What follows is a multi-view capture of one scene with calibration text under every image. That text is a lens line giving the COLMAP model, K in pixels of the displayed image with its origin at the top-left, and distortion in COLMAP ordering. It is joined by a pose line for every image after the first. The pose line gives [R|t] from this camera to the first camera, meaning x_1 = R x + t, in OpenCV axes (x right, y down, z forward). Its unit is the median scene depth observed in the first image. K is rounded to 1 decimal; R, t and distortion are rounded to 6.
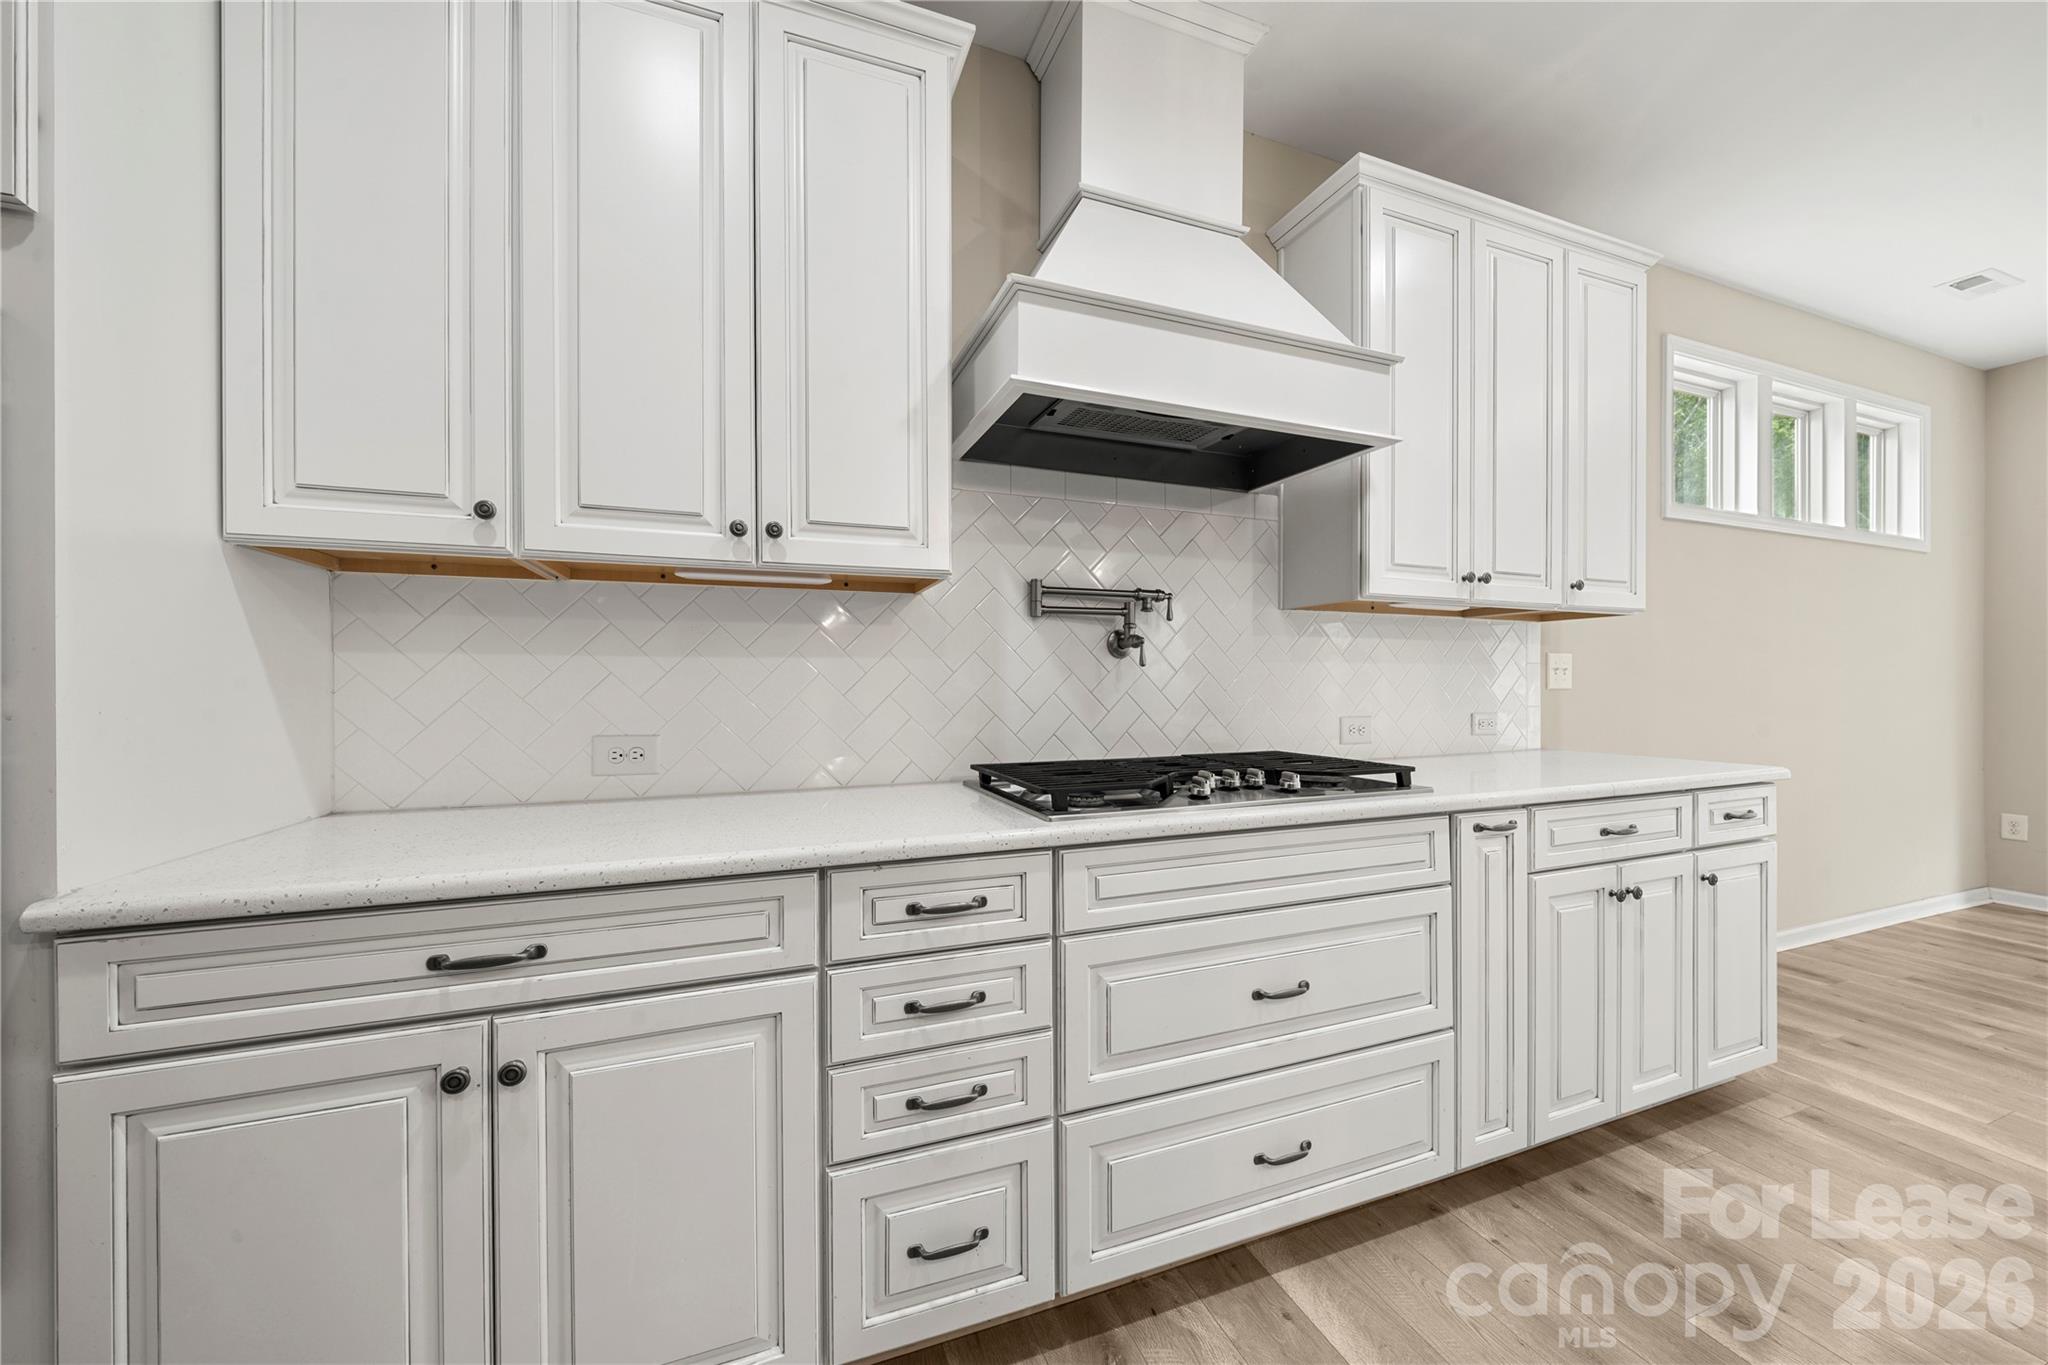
lens RADIAL K [[750.2, 0, 1018.4], [0, 750.2, 683.6], [0, 0, 1]] dist [-0.002223, -0.000485]
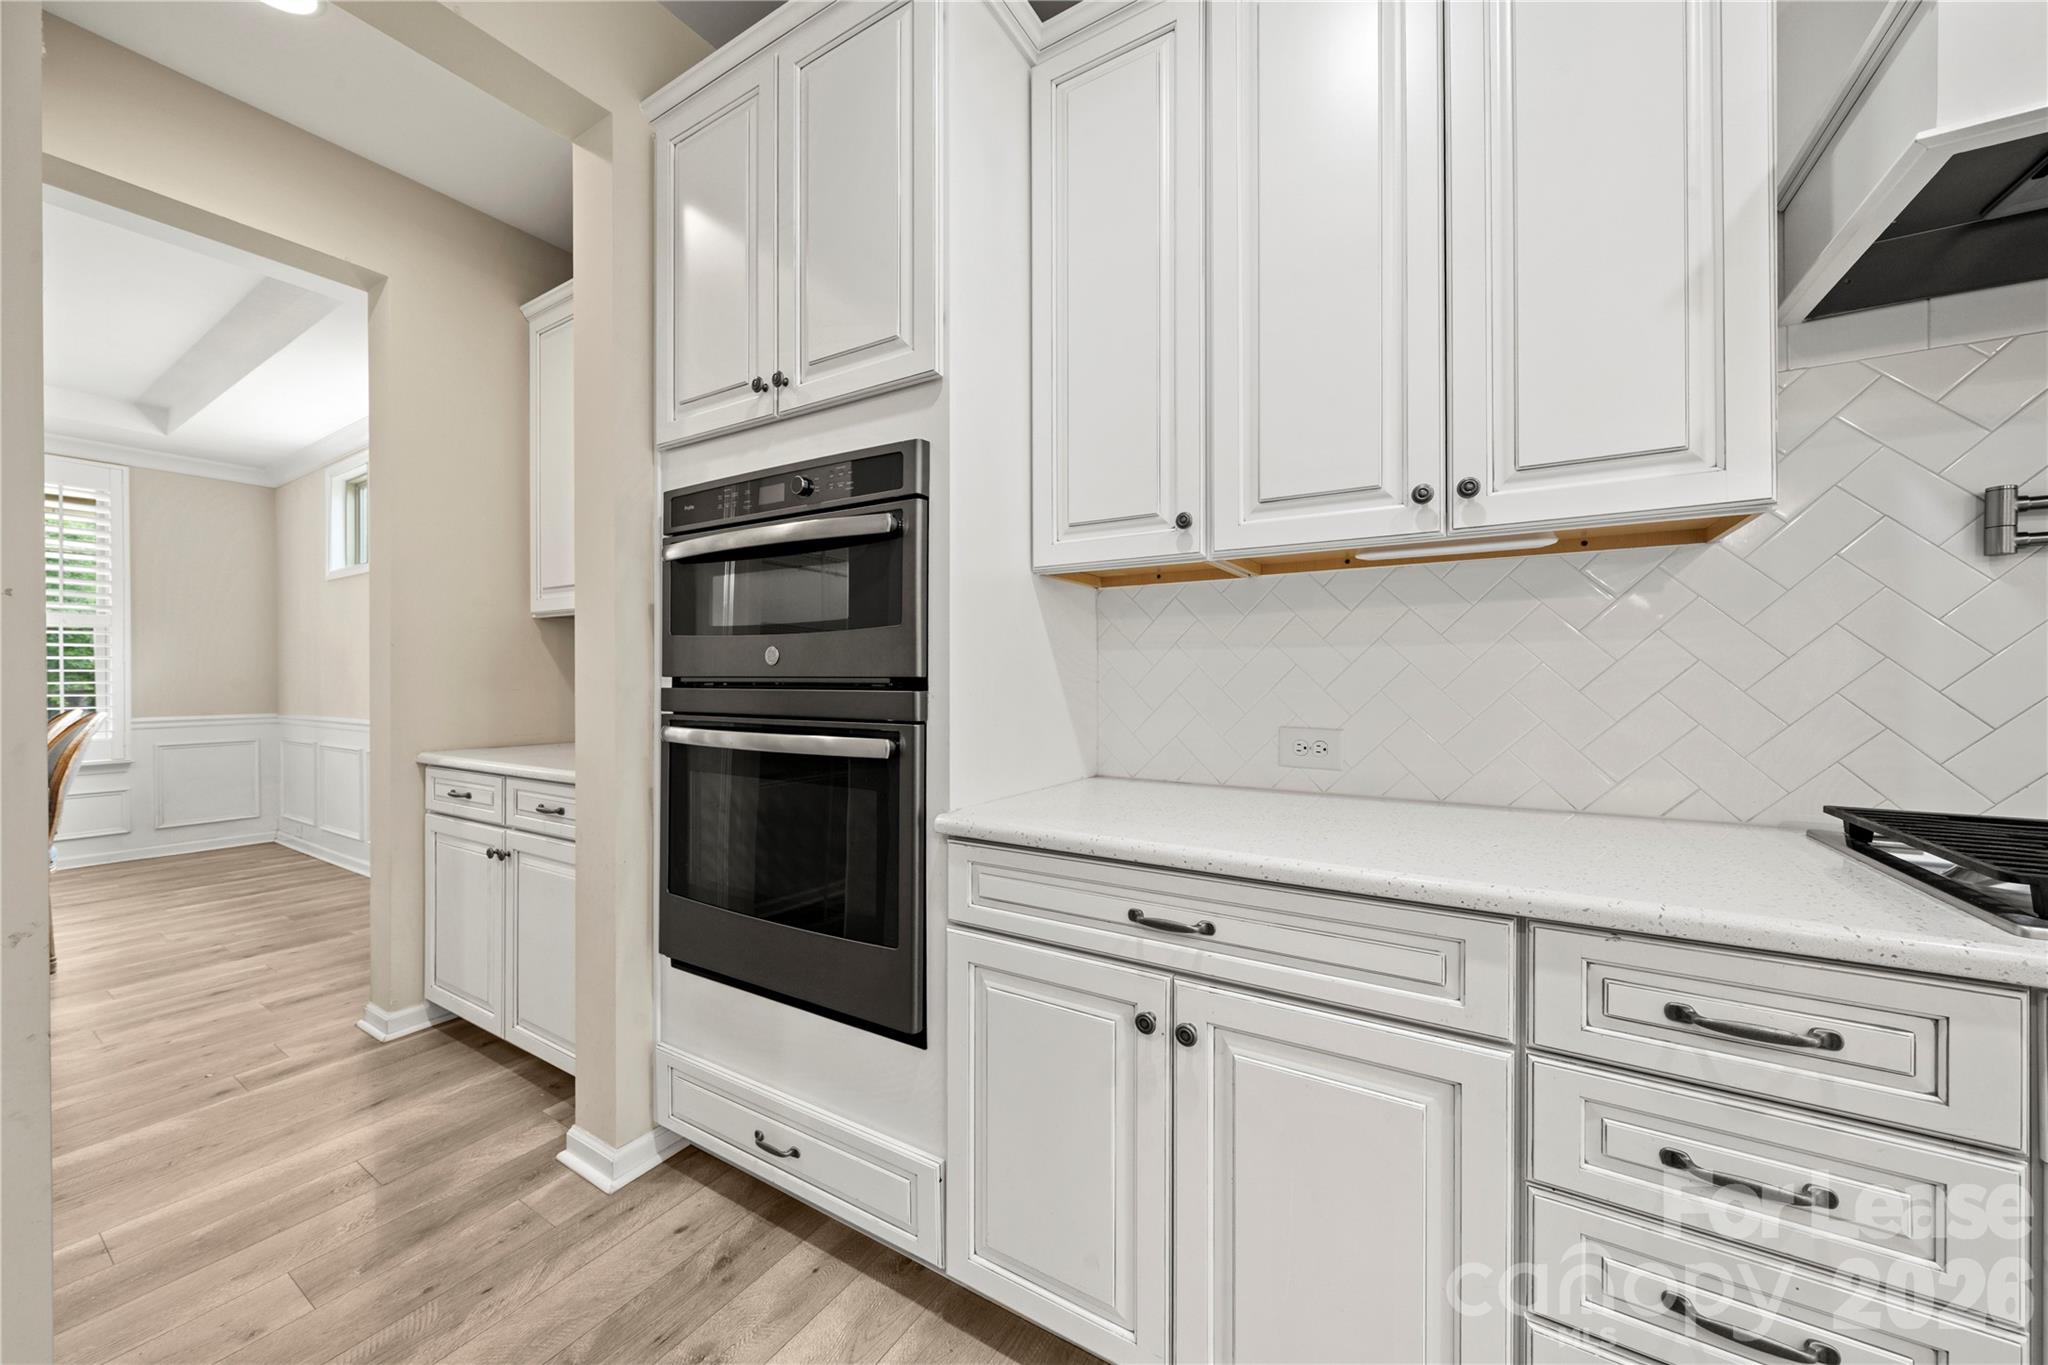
lens RADIAL K [[750.2, 0, 1019.3], [0, 750.2, 676.7], [0, 0, 1]] dist [-0.002223, -0.000485]
pose [[0.601694, 0.001655, -0.798725, 0.036733], [0.000807, 0.999996, 0.002680, -0.001218], [0.798726, -0.002258, 0.601690, 0.124910]]
